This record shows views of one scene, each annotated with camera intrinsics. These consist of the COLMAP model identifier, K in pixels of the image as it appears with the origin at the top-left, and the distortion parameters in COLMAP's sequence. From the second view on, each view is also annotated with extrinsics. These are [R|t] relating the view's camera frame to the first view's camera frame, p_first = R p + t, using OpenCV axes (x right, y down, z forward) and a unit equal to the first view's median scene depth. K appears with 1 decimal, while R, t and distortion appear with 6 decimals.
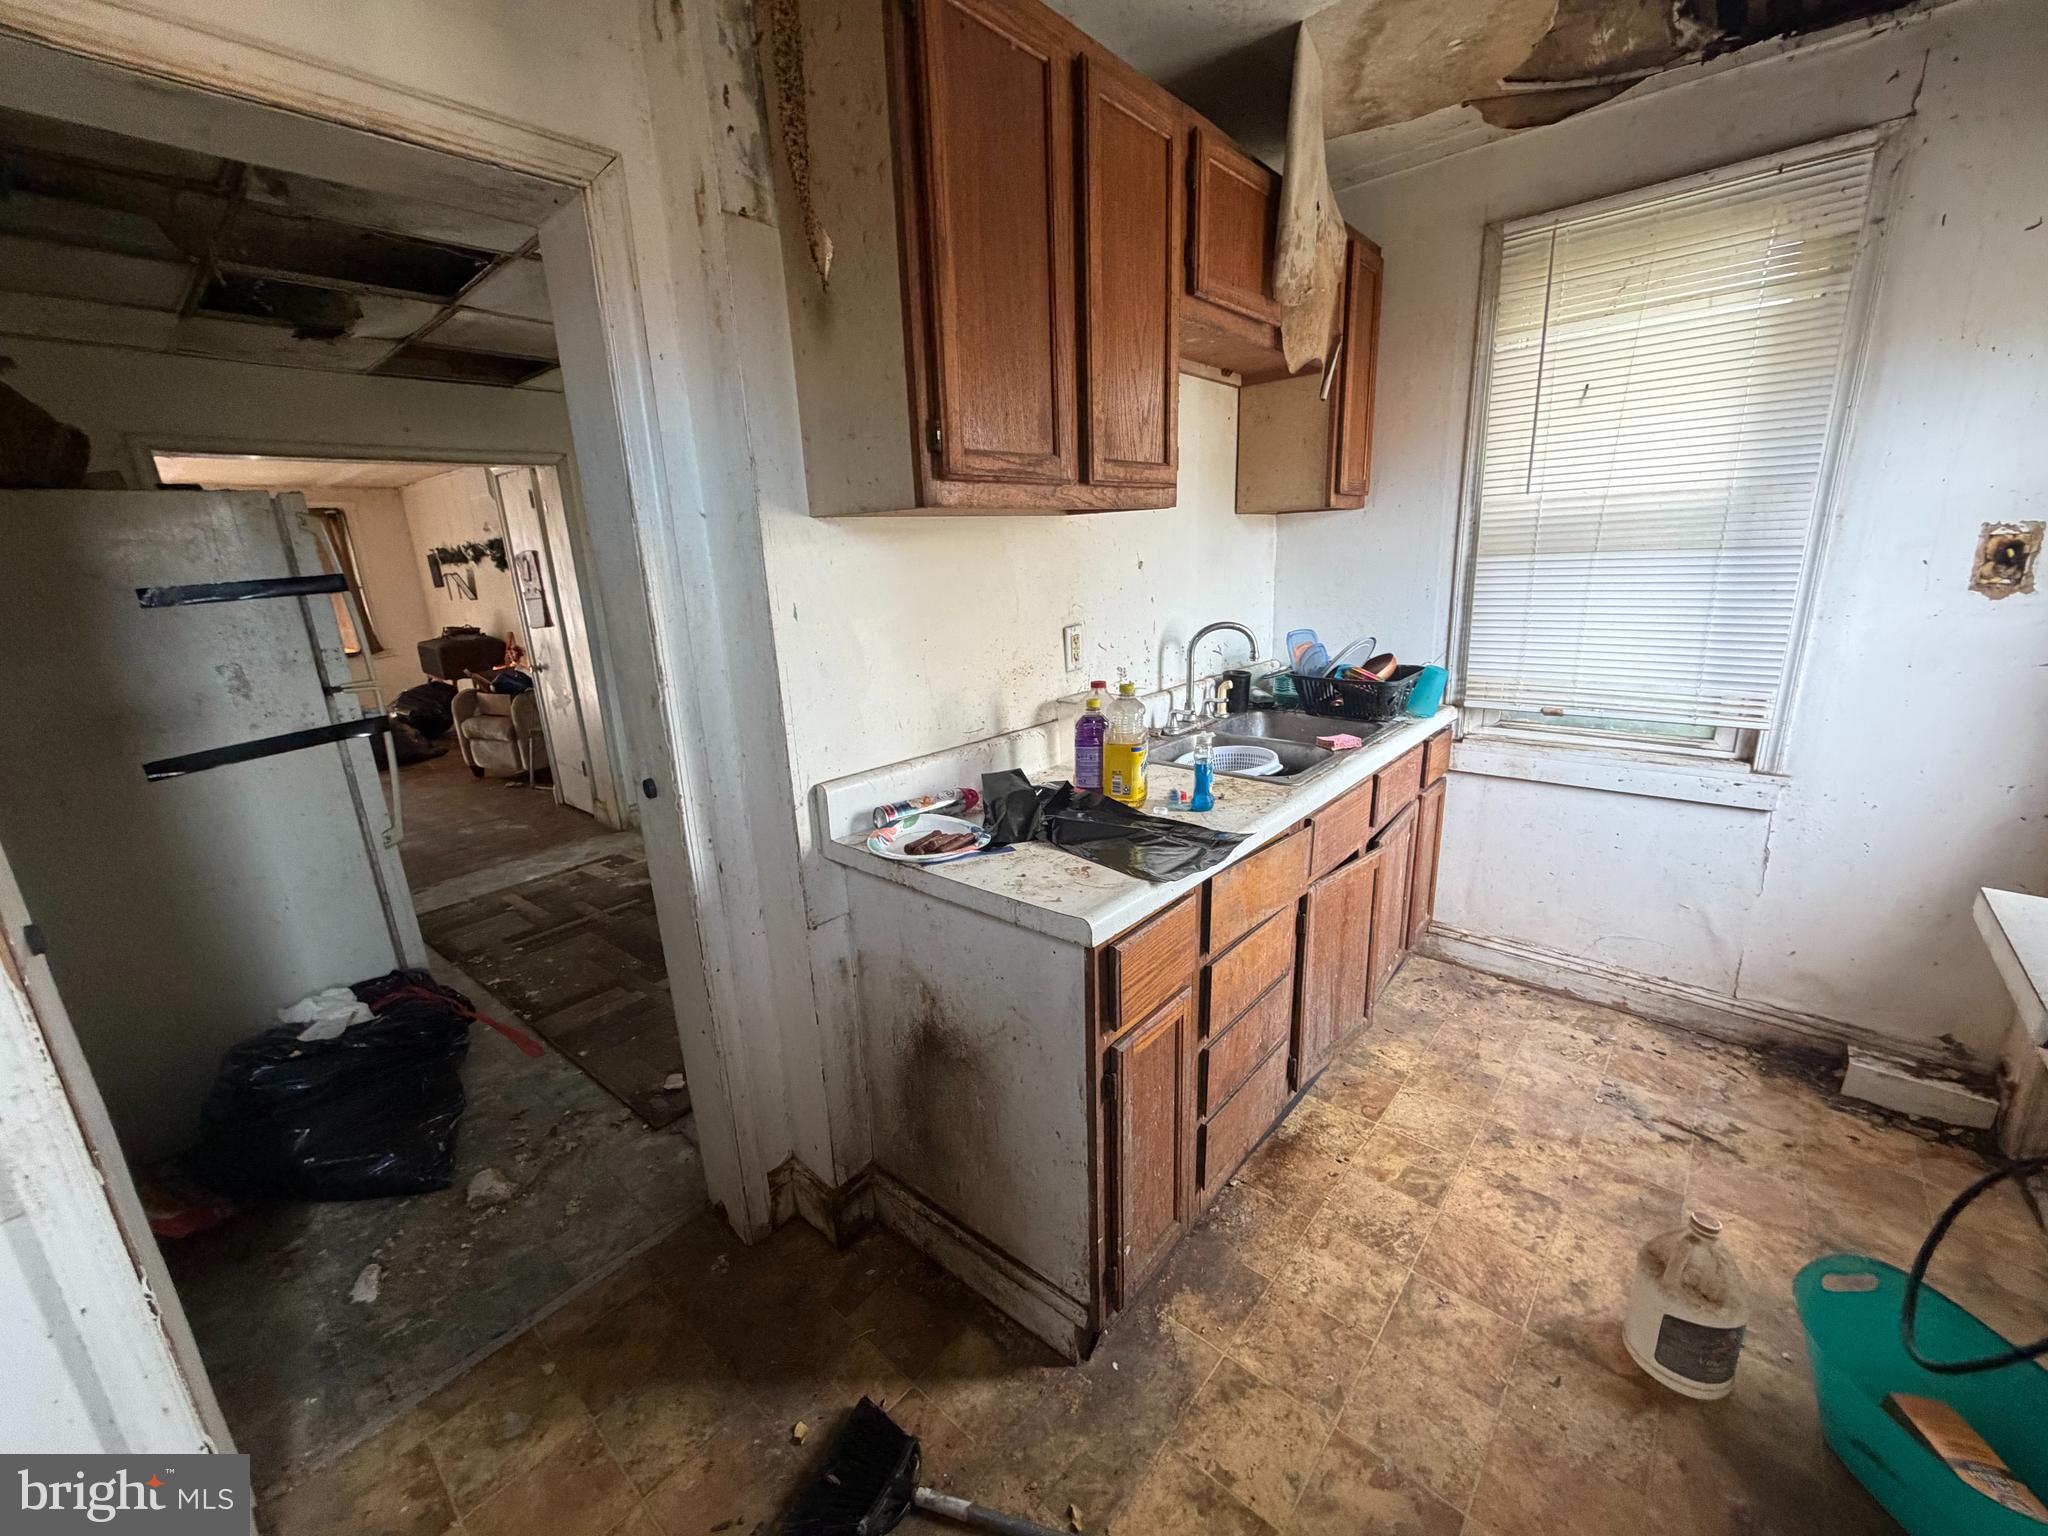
lens RADIAL K [[818.2, 0, 1015.5], [0, 818.2, 767.9], [0, 0, 1]] dist [0.001887, 0.000080]
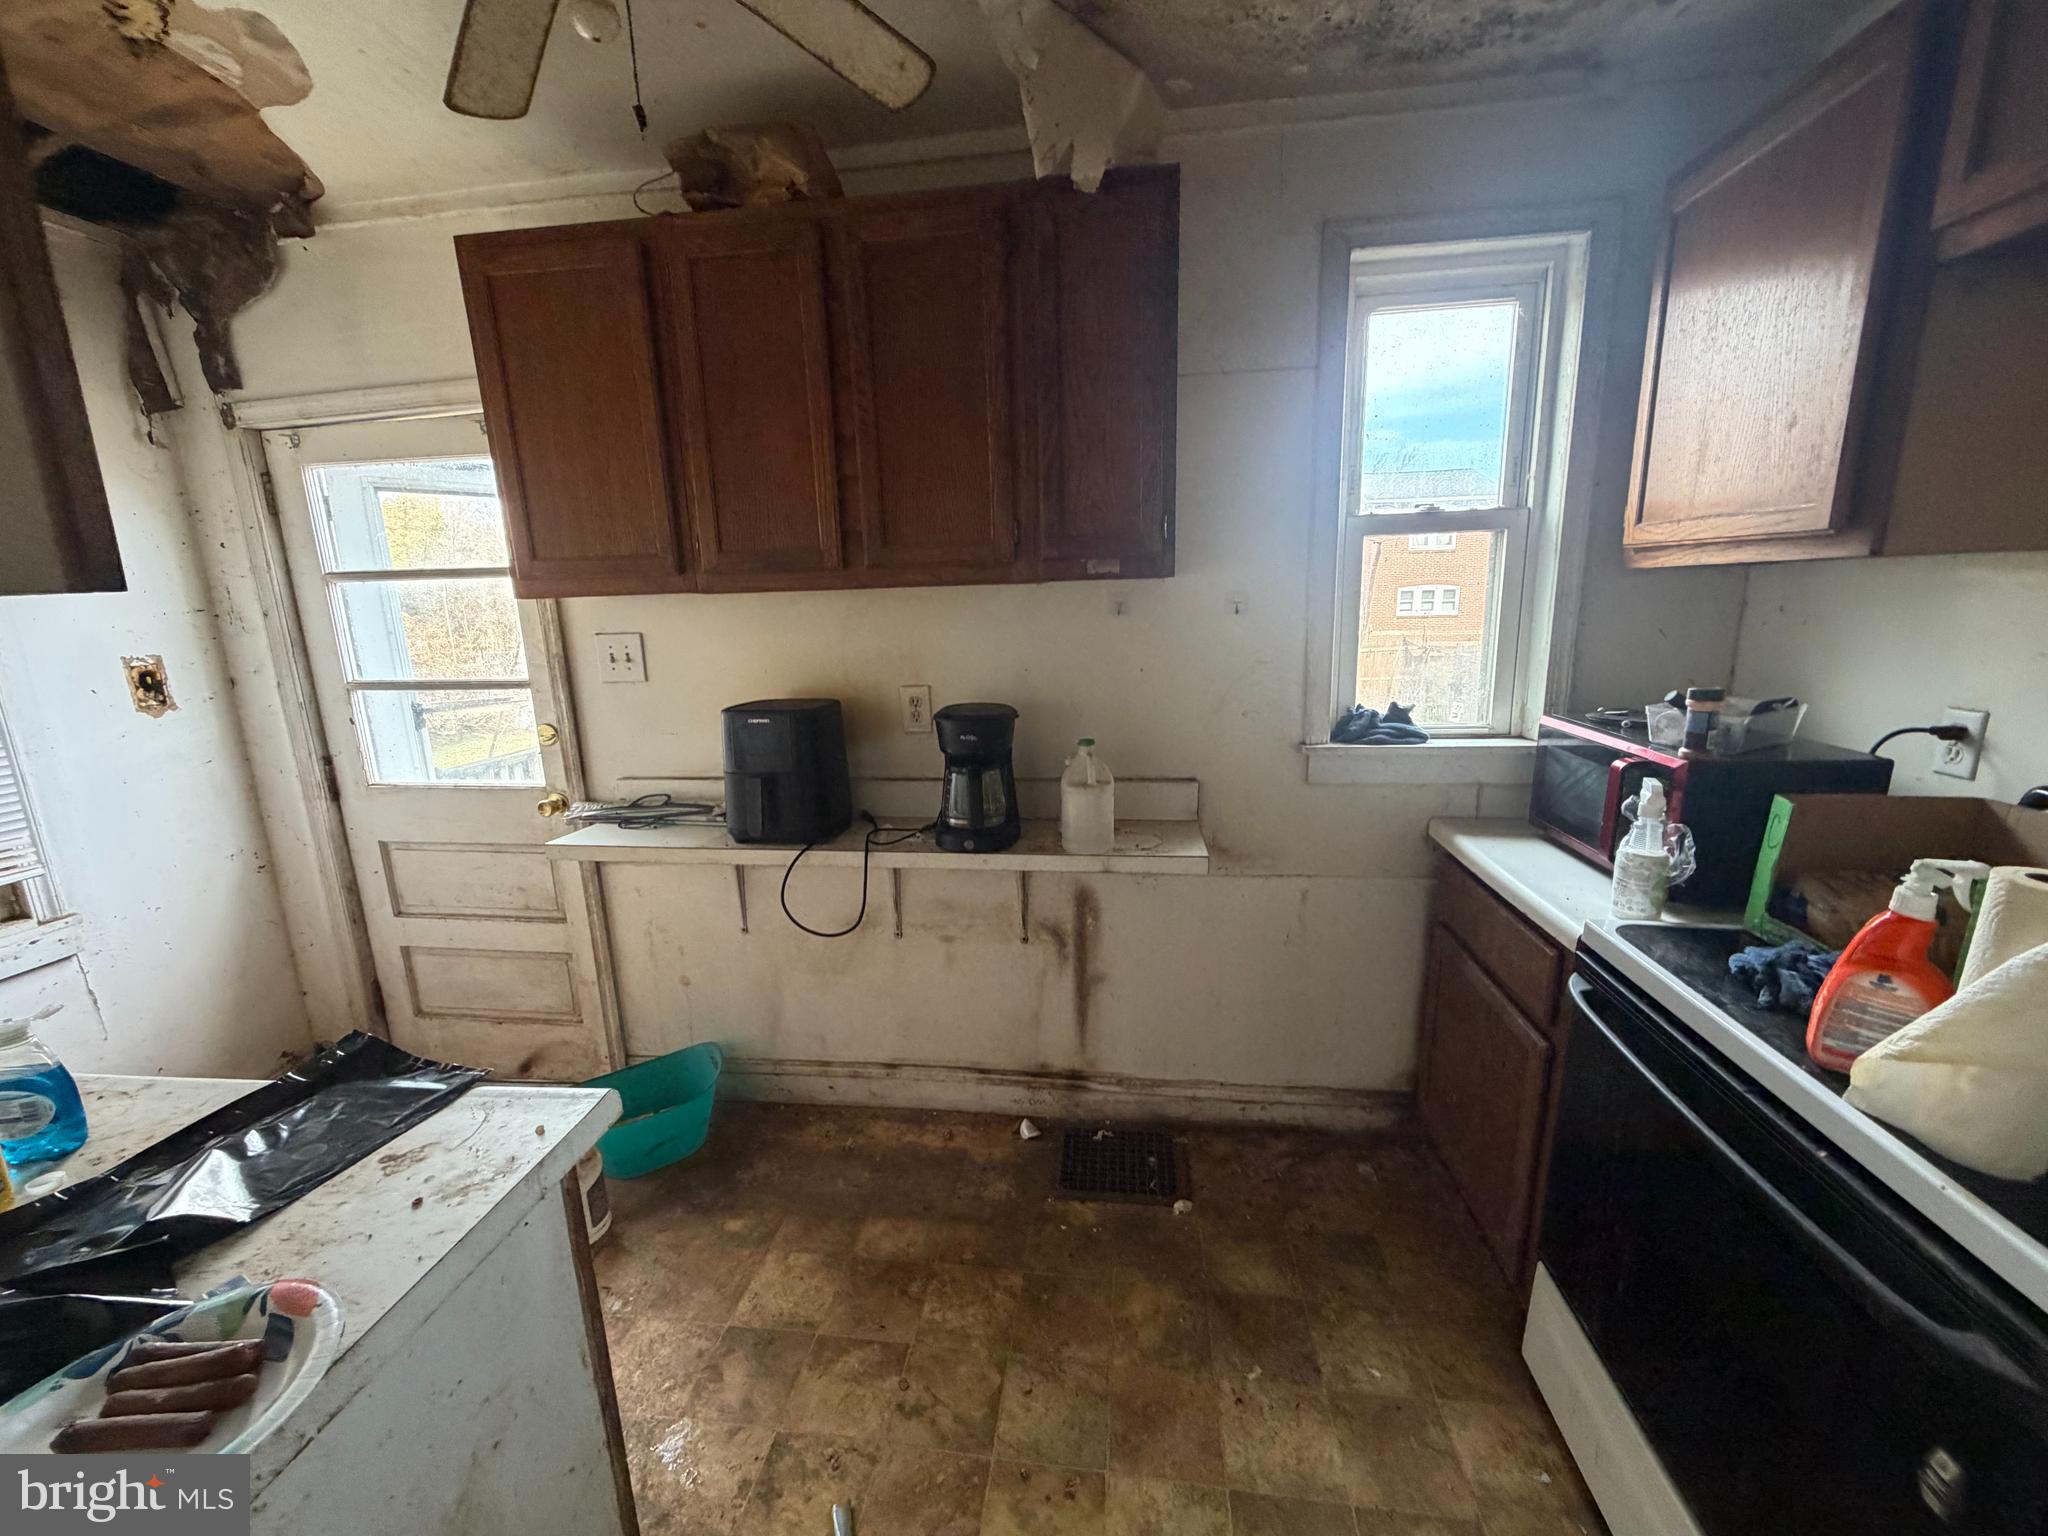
lens RADIAL K [[818.2, 0, 1015.5], [0, 818.2, 767.9], [0, 0, 1]] dist [0.001887, 0.000080]
pose [[-0.546676, -0.114142, 0.829528, -0.654322], [0.268125, 0.914642, 0.302554, -0.211729], [-0.793255, 0.387816, -0.469409, 0.766041]]
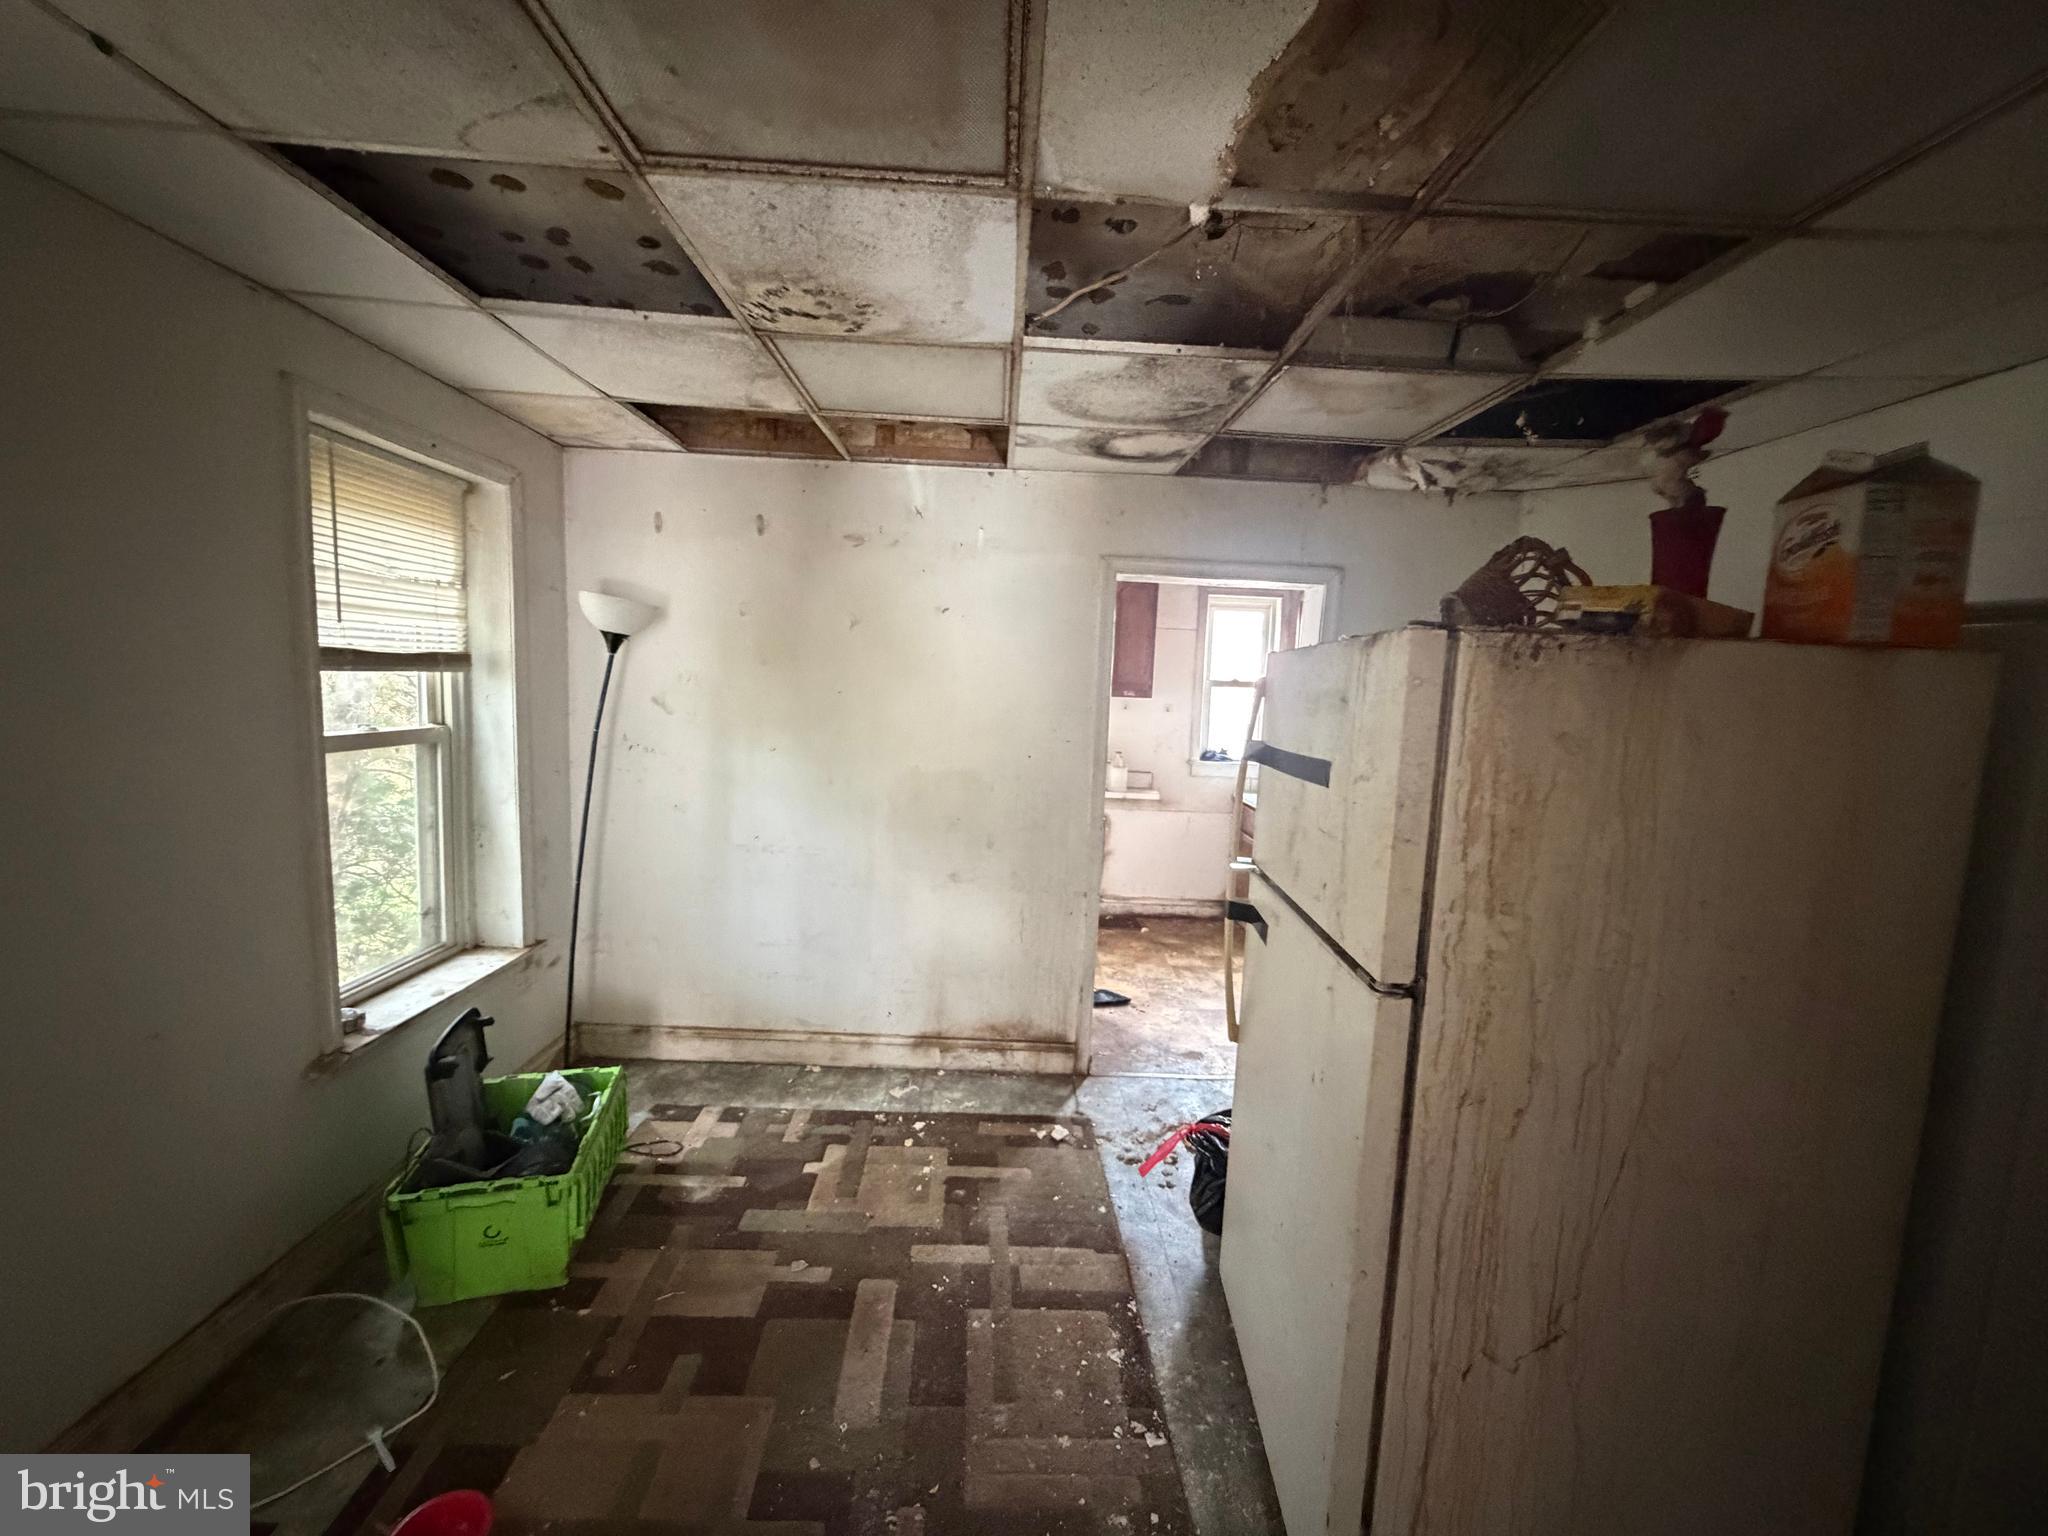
lens RADIAL K [[818.2, 0, 1015.5], [0, 818.2, 767.9], [0, 0, 1]] dist [0.001887, 0.000080]
pose [[-0.670181, -0.067479, 0.739124, -1.887272], [0.180579, 0.951108, 0.250568, -0.705740], [-0.719895, 0.301396, -0.625230, 2.479306]]
